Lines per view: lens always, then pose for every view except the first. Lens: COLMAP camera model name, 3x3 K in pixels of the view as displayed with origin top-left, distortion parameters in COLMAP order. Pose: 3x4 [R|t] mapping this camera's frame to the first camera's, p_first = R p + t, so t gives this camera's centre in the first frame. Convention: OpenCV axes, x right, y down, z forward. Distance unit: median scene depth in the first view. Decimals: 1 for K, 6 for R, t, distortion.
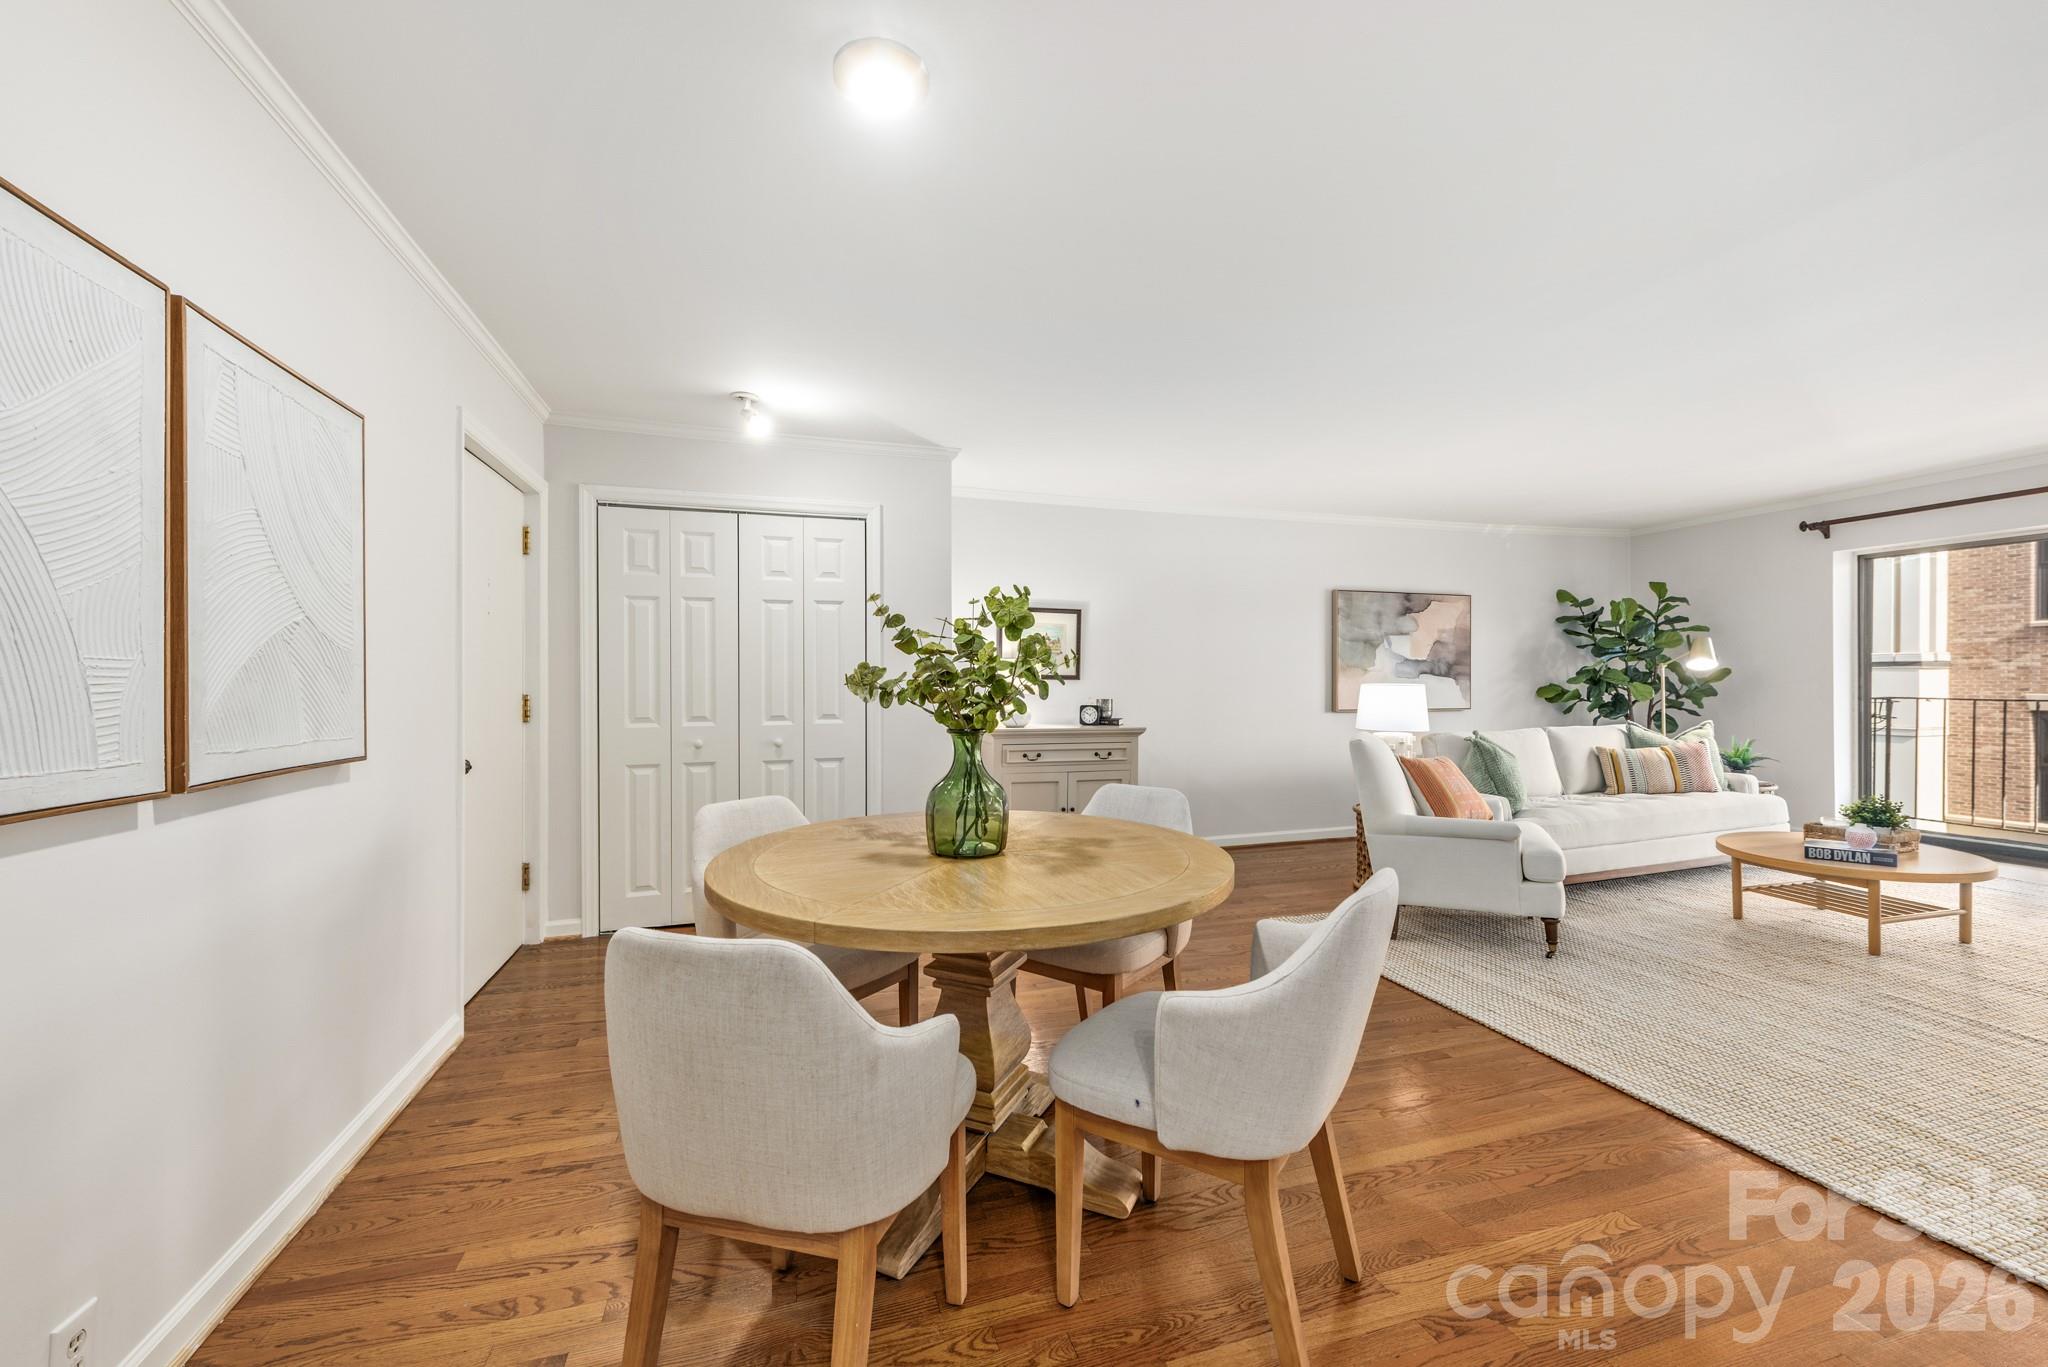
lens RADIAL K [[796.7, 0, 1026.5], [0, 796.7, 683.7], [0, 0, 1]] dist [0.002685, -0.000942]
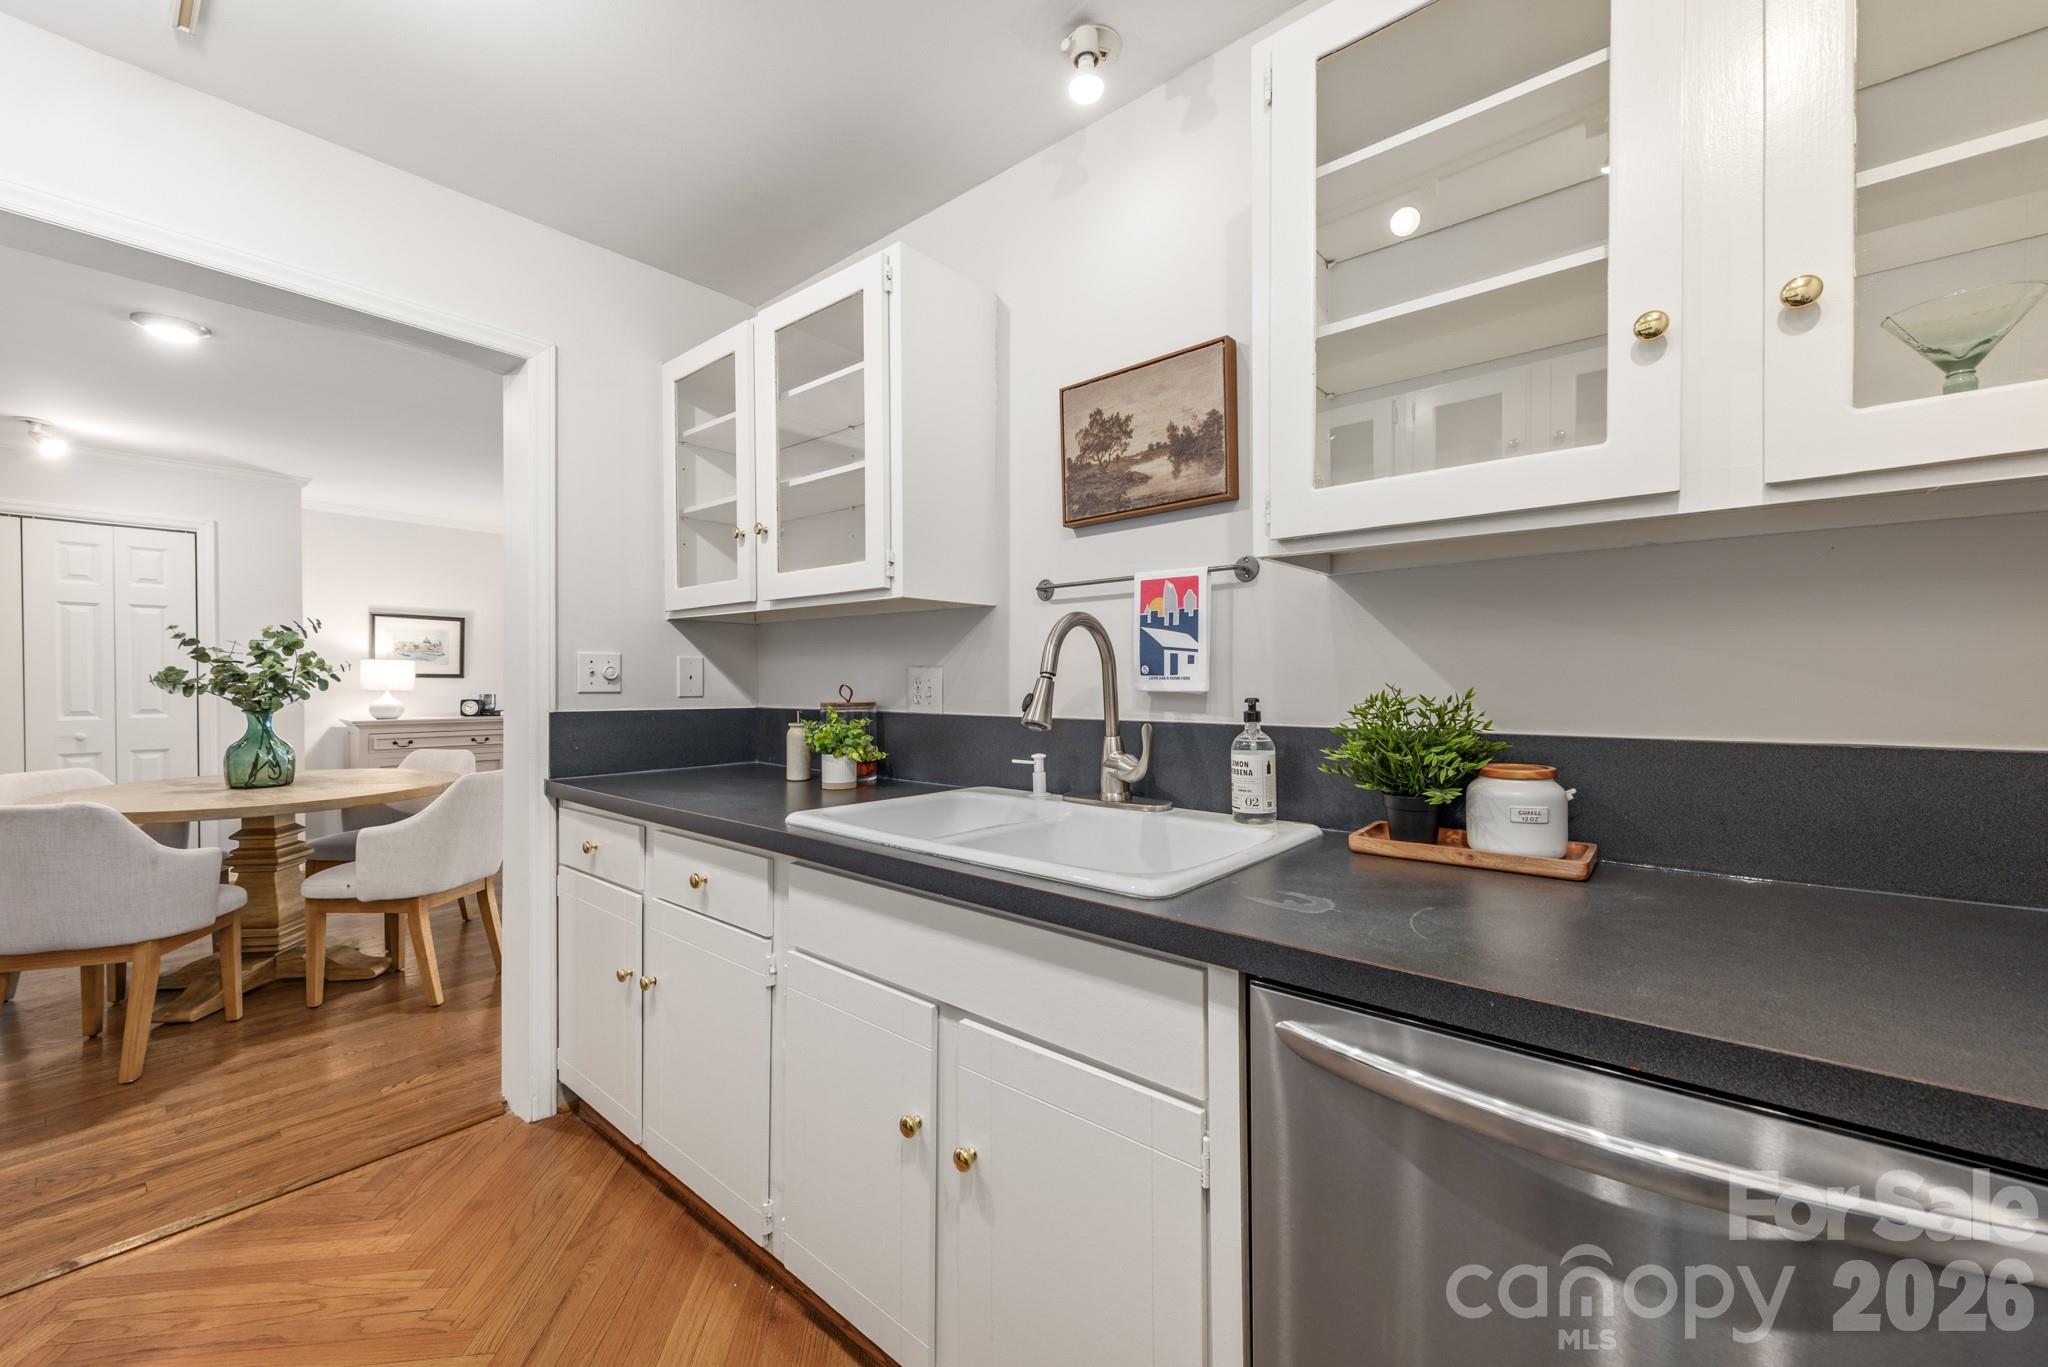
lens RADIAL K [[796.7, 0, 1031.9], [0, 796.7, 687.2], [0, 0, 1]] dist [0.002685, -0.000942]
pose [[0.838885, -0.004093, 0.544293, 0.342566], [0.000135, 0.999973, 0.007312, 0.000902], [-0.544308, -0.006060, 0.838864, -1.148335]]
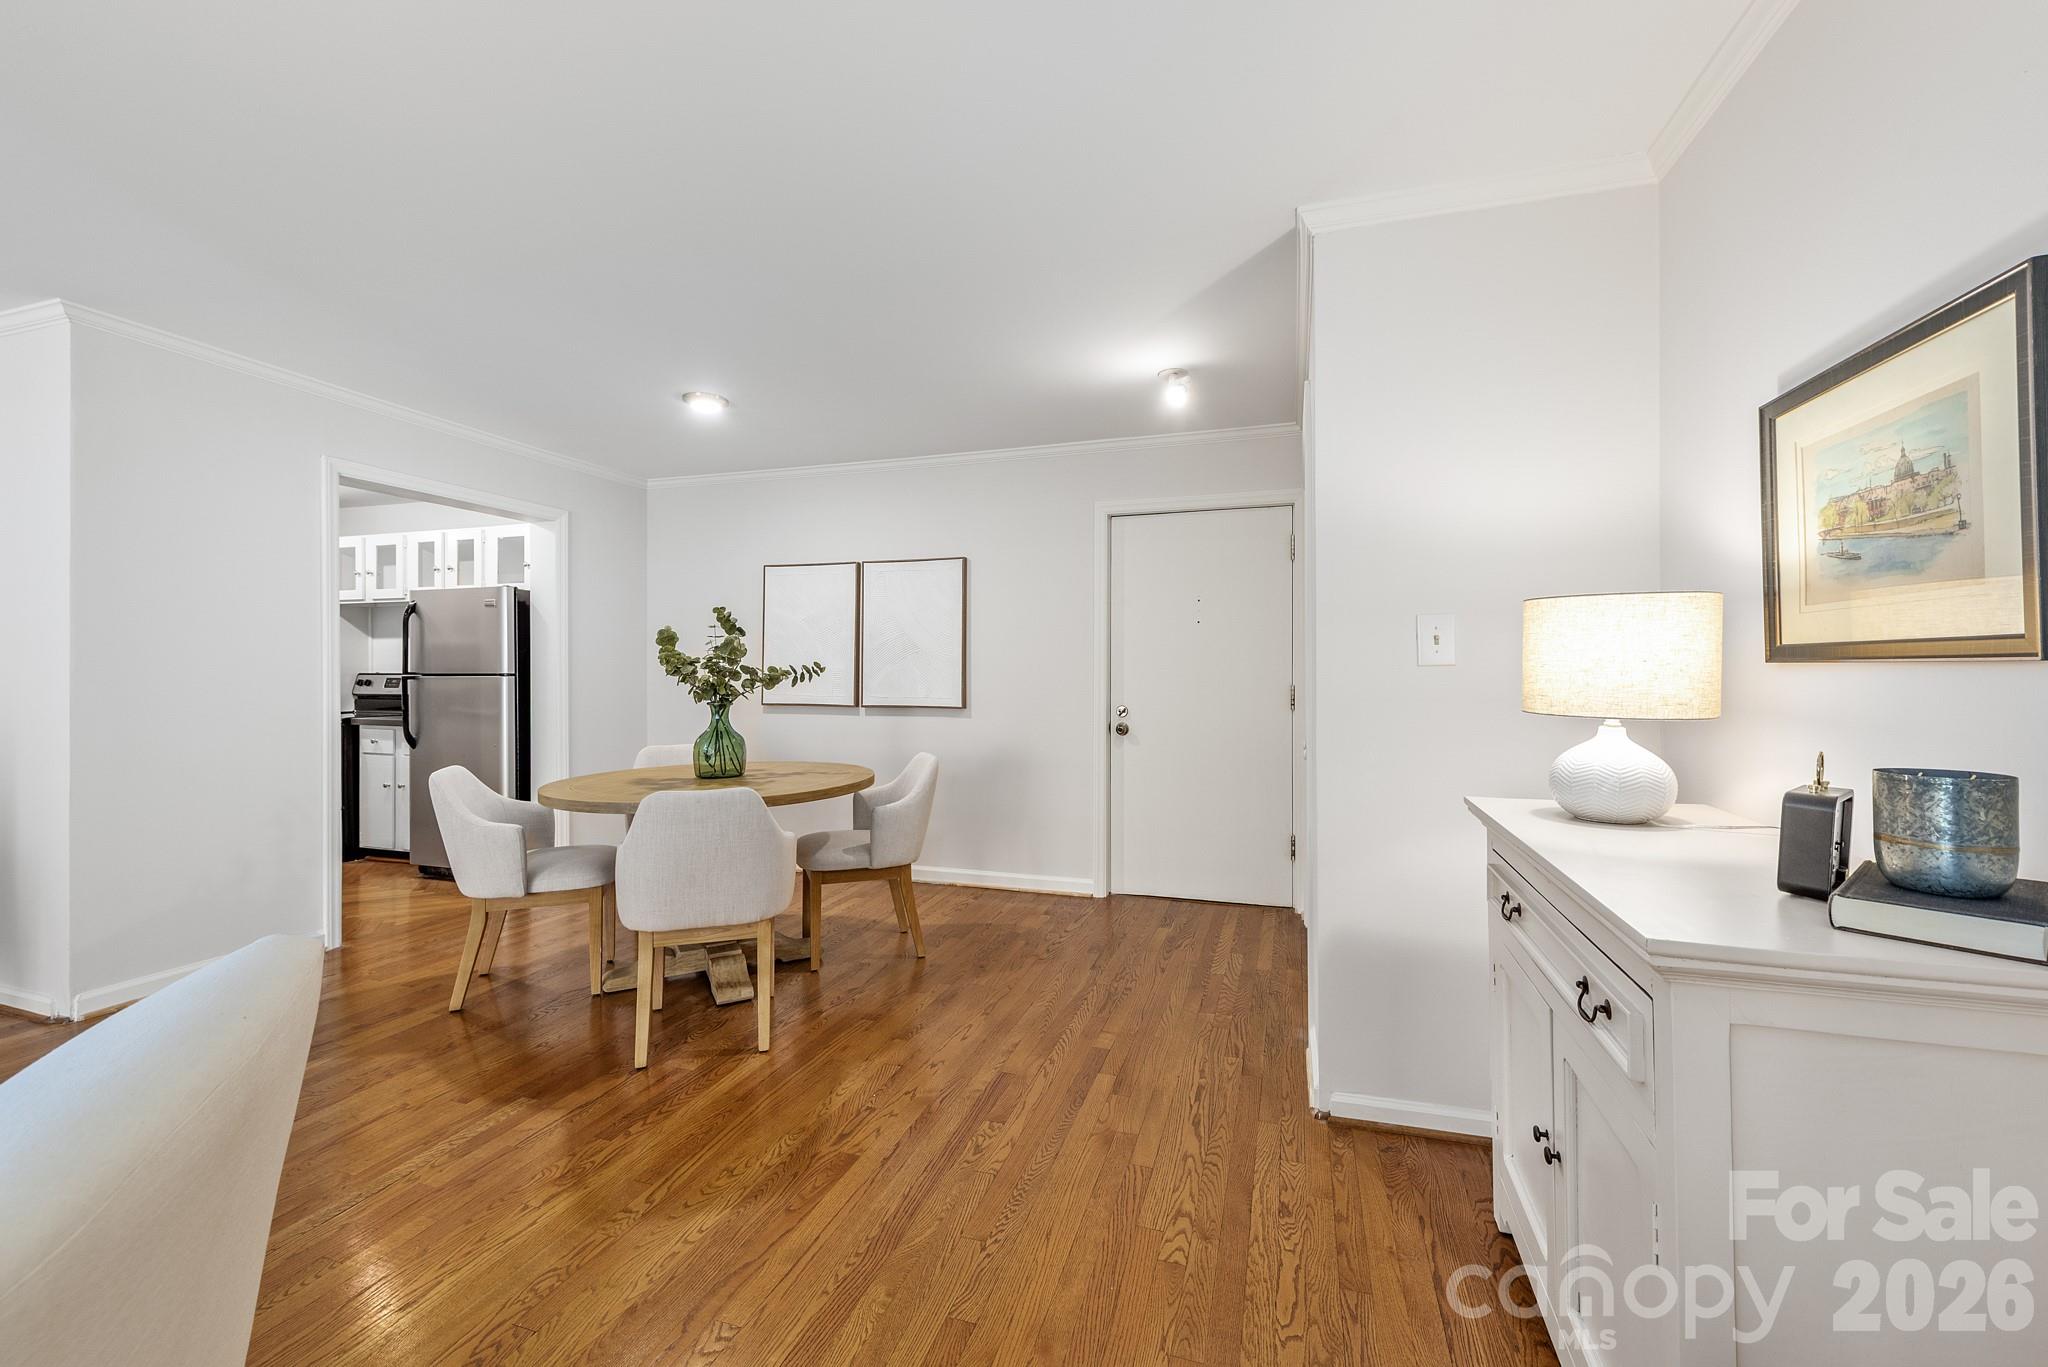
lens RADIAL K [[796.7, 0, 1027.8], [0, 796.7, 669.2], [0, 0, 1]] dist [0.002685, -0.000942]
pose [[-0.585973, -0.004856, -0.810316, 0.892955], [0.002151, 0.999969, -0.007549, -0.004135], [0.810328, -0.006167, -0.585944, 2.449568]]
